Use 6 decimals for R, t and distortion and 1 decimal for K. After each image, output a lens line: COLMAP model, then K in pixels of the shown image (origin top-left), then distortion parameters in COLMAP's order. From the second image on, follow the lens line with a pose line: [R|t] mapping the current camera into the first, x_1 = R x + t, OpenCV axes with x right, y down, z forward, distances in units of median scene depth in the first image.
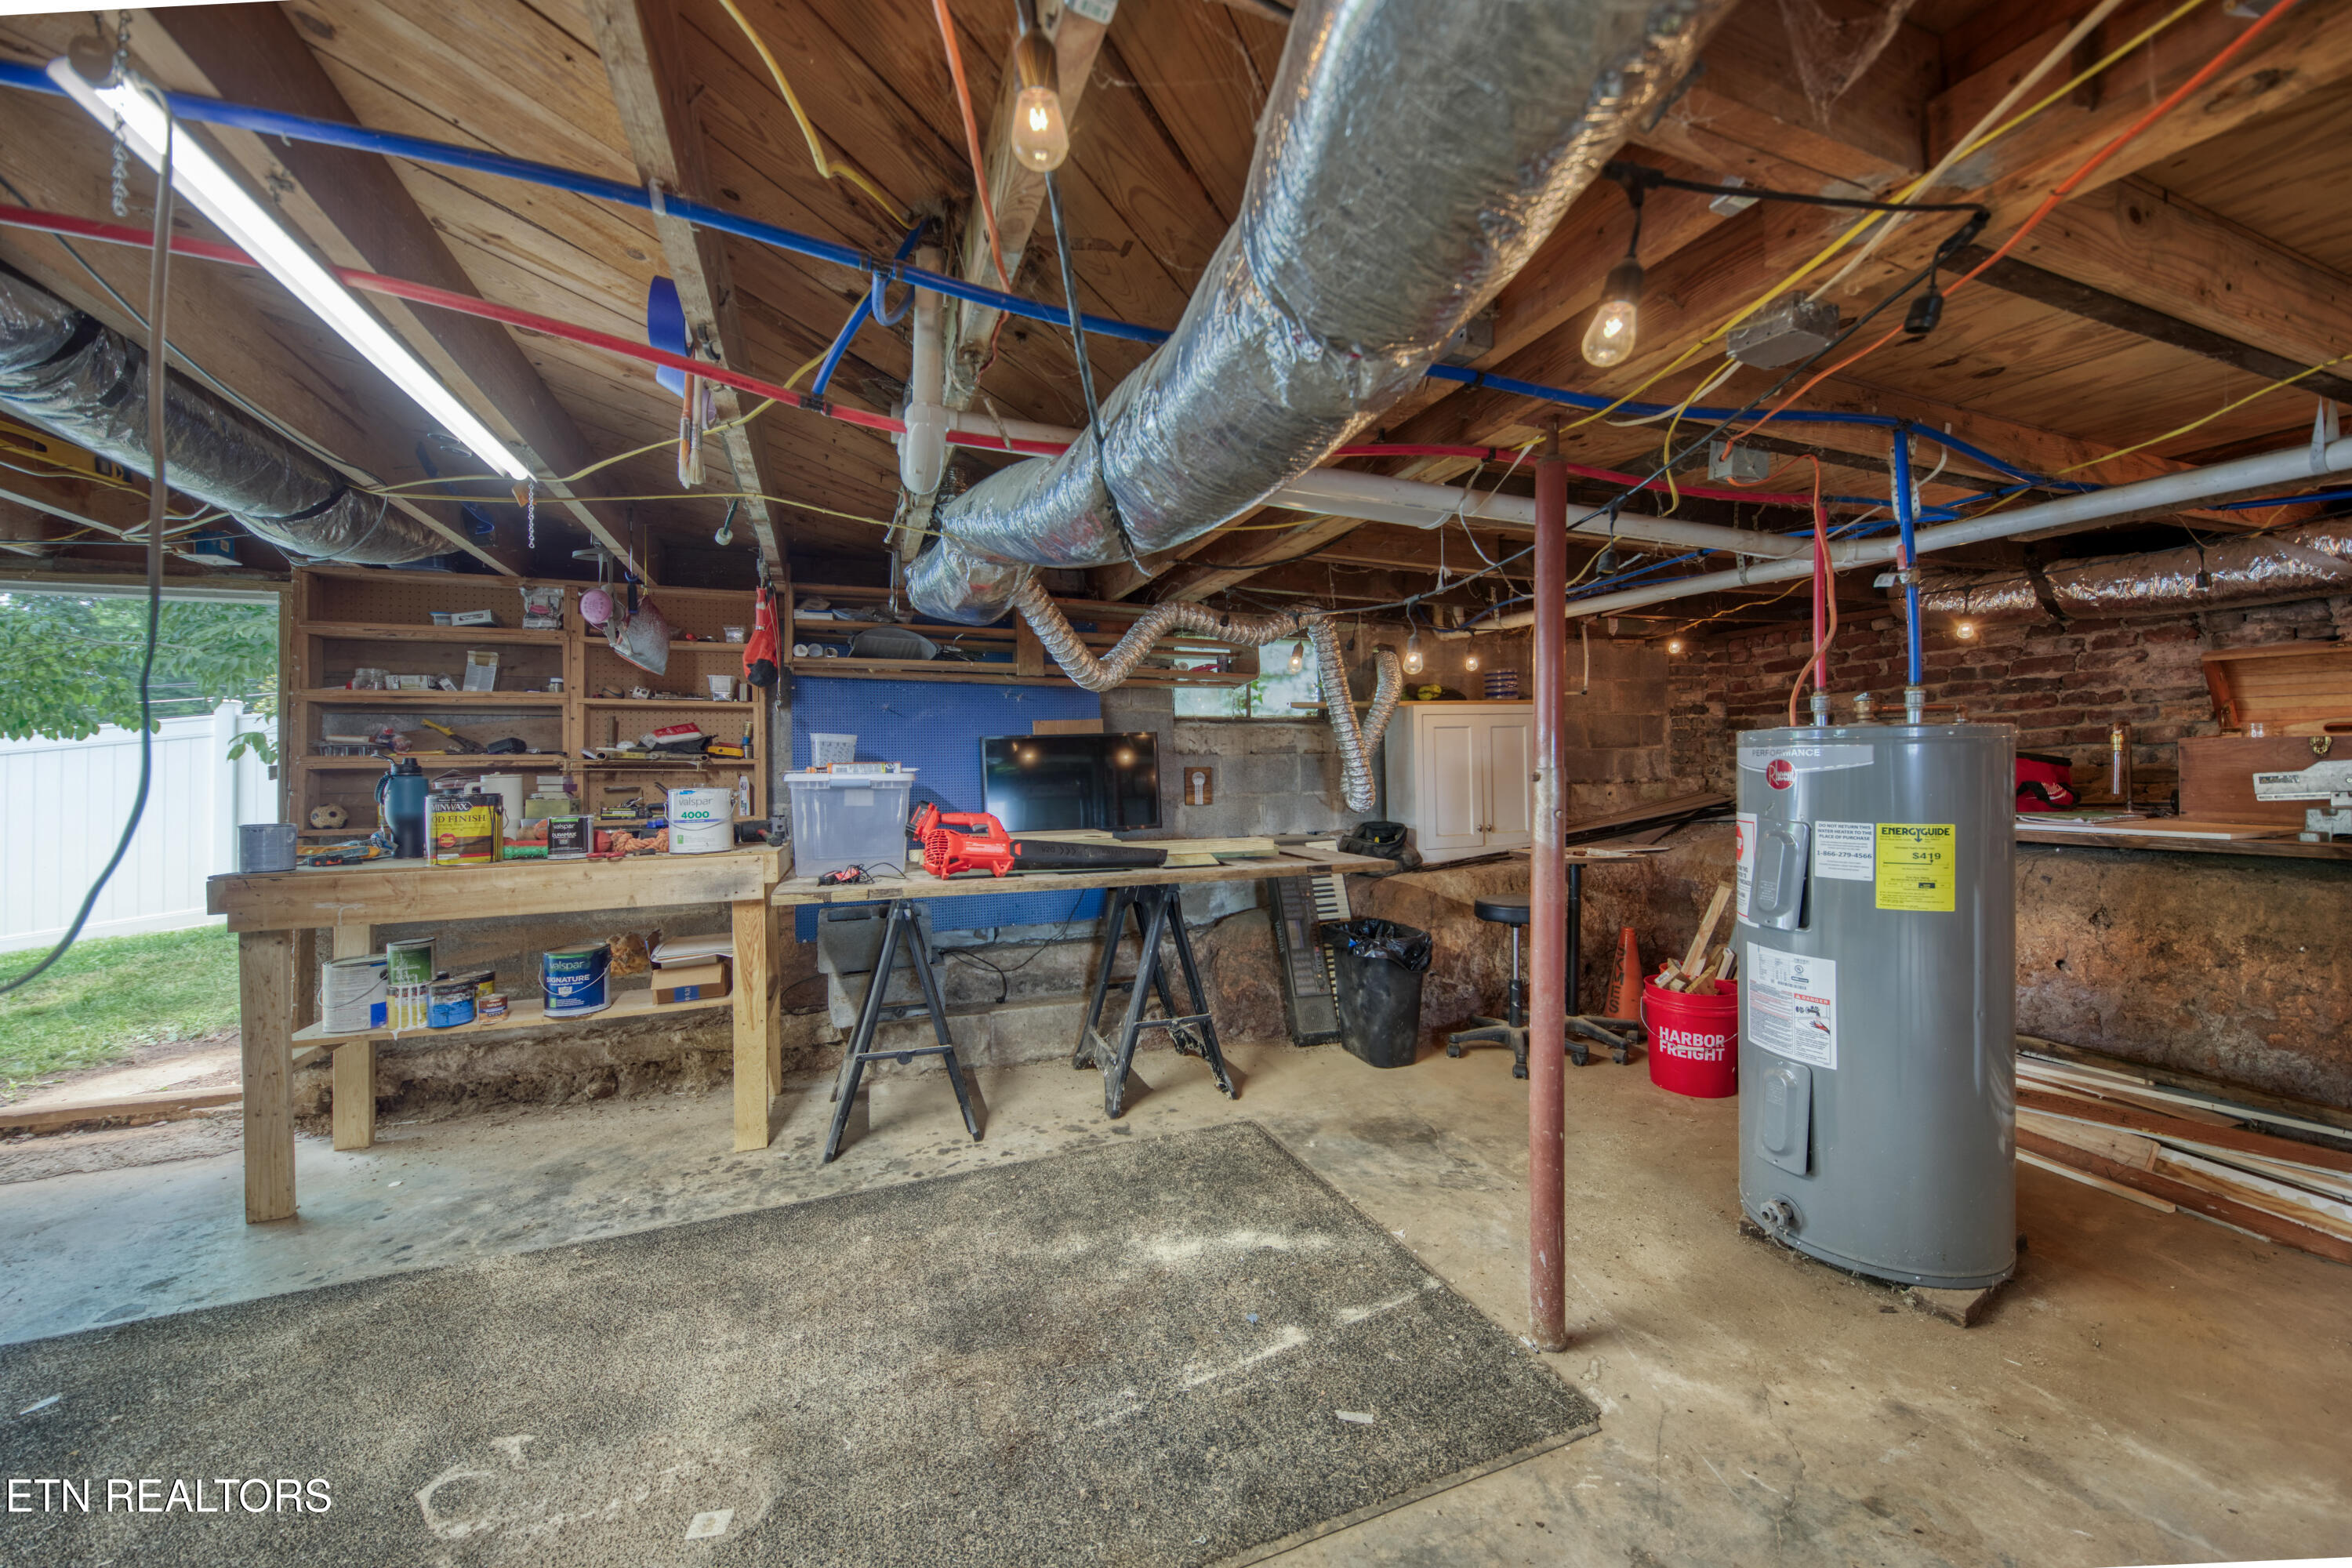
lens RADIAL K [[825.2, 0, 1189.8], [0, 825.2, 779.8], [0, 0, 1]] dist [0.000621, -0.005214]
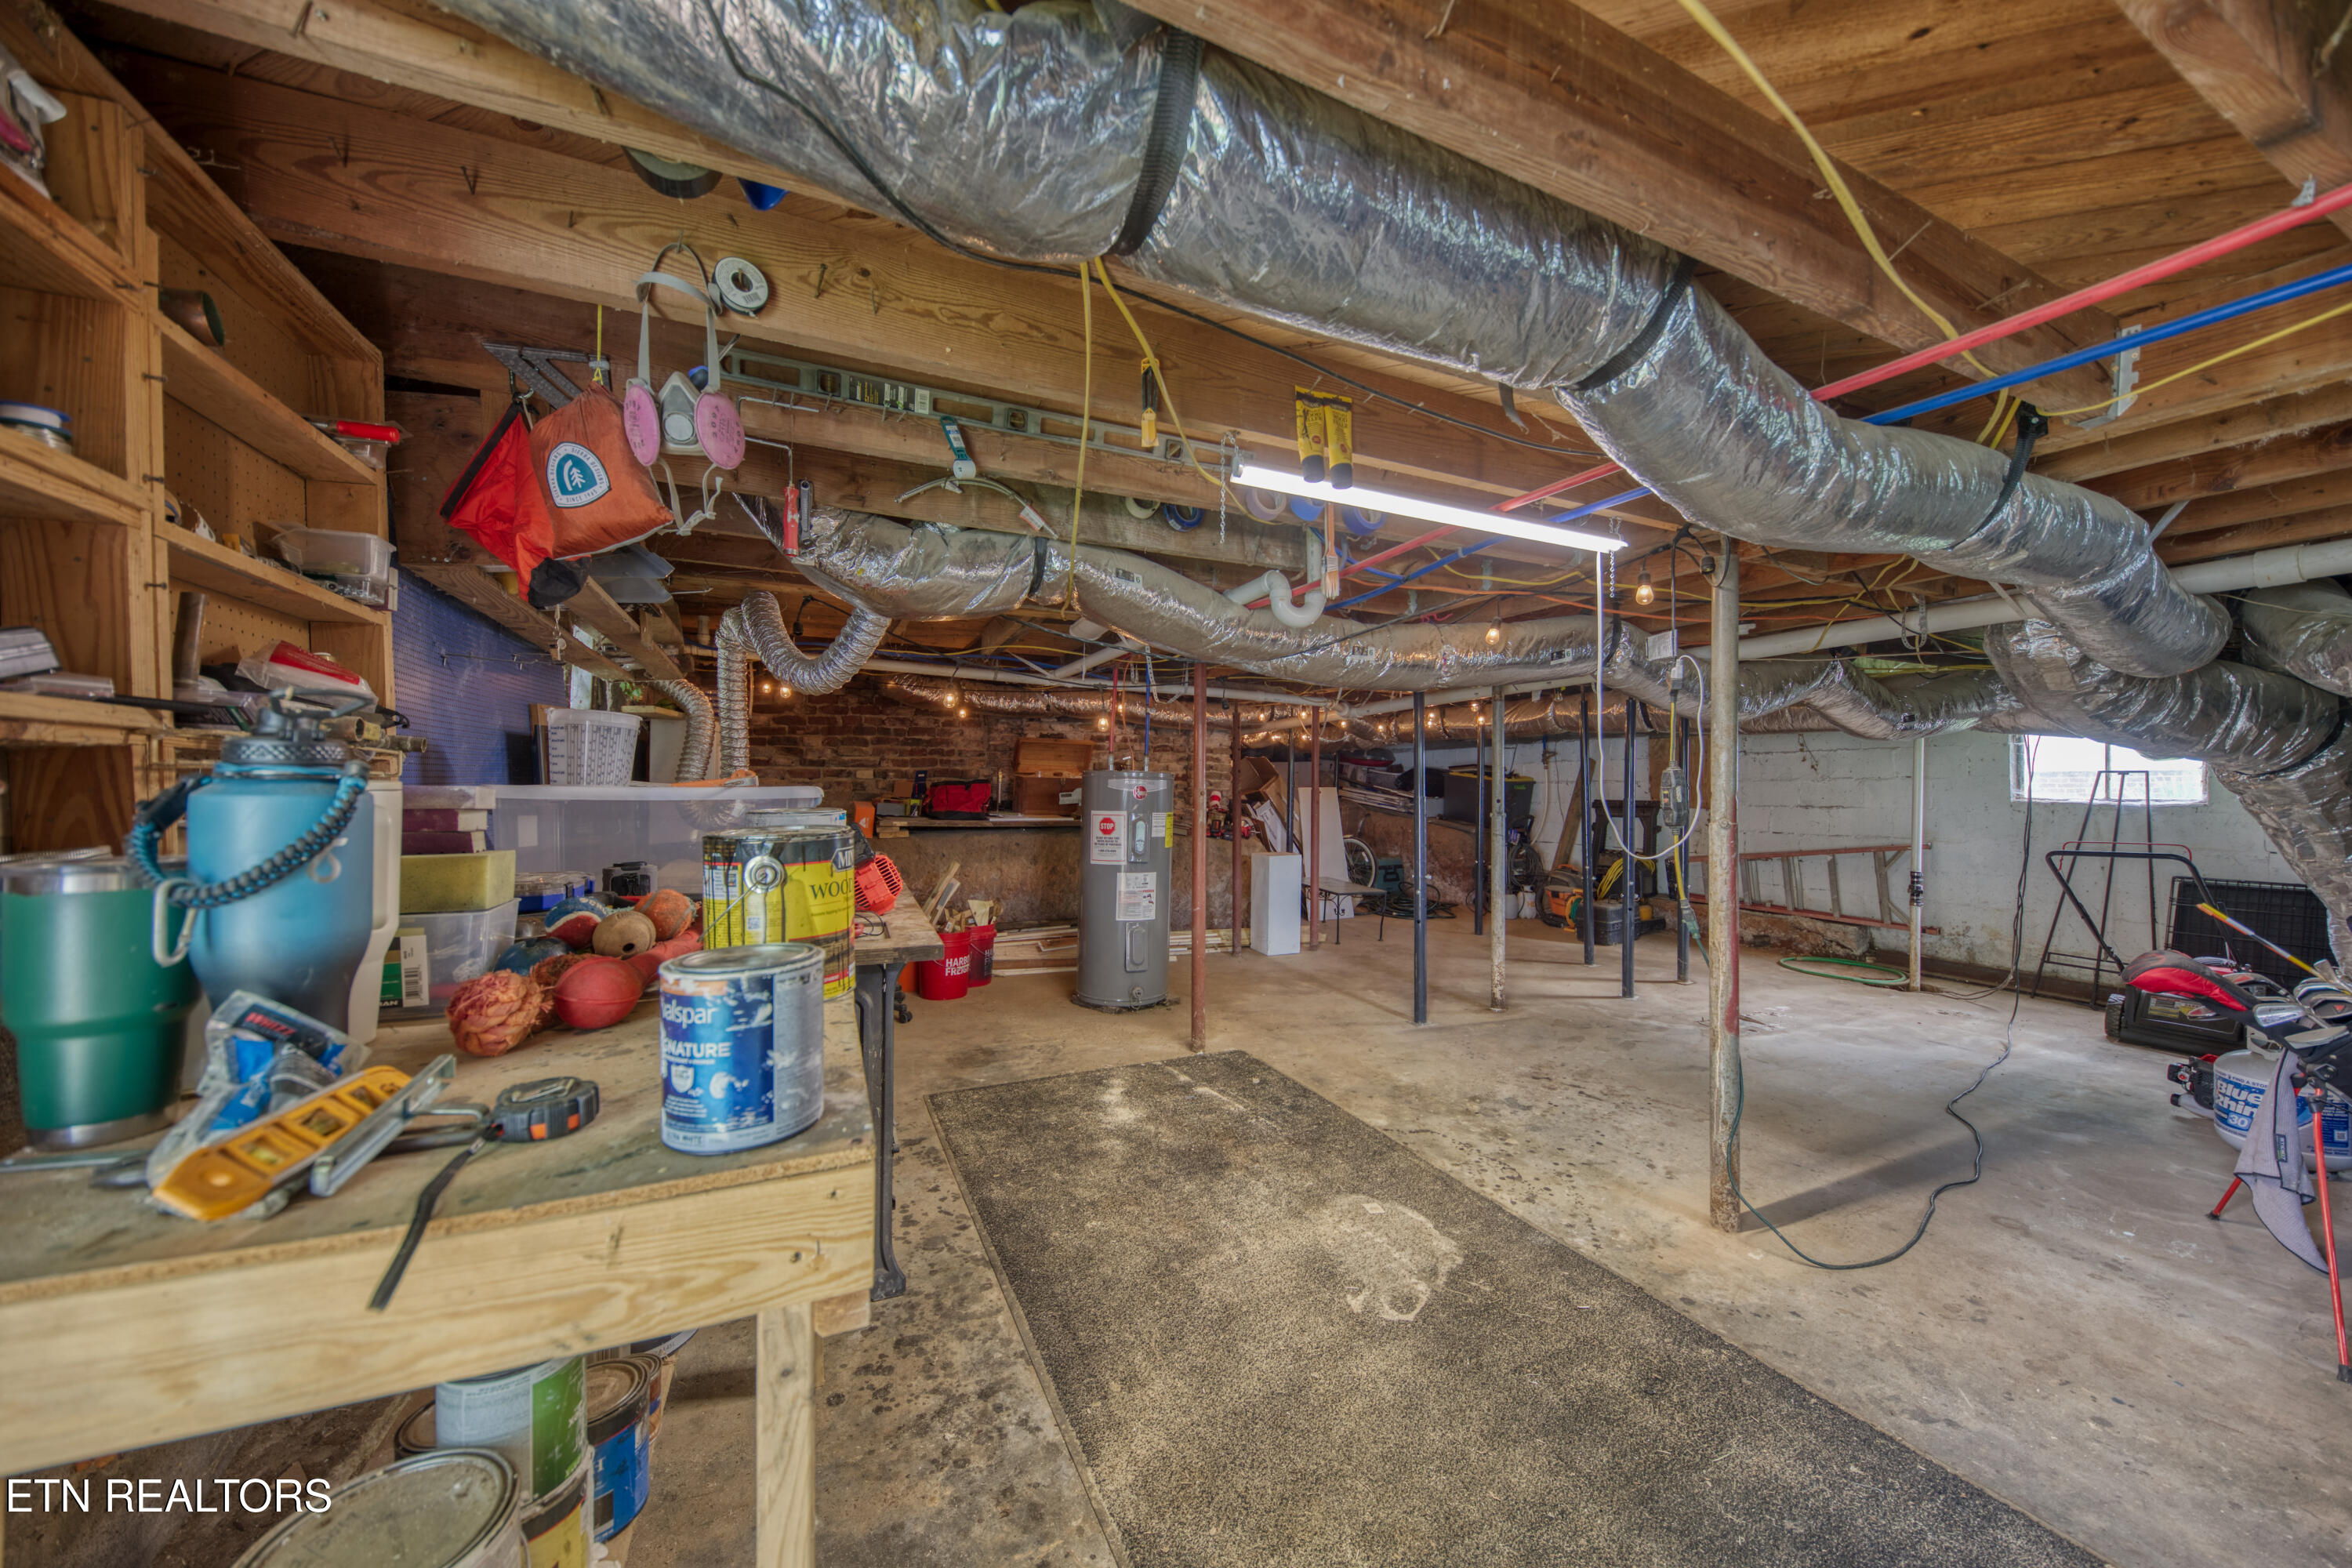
lens RADIAL K [[825.2, 0, 1189.8], [0, 825.2, 779.8], [0, 0, 1]] dist [0.000621, -0.005214]
pose [[-0.020283, 0.011631, 0.999727, -1.503033], [0.011602, 0.999868, -0.011397, -0.016923], [-0.999727, 0.011368, -0.020415, 0.891648]]
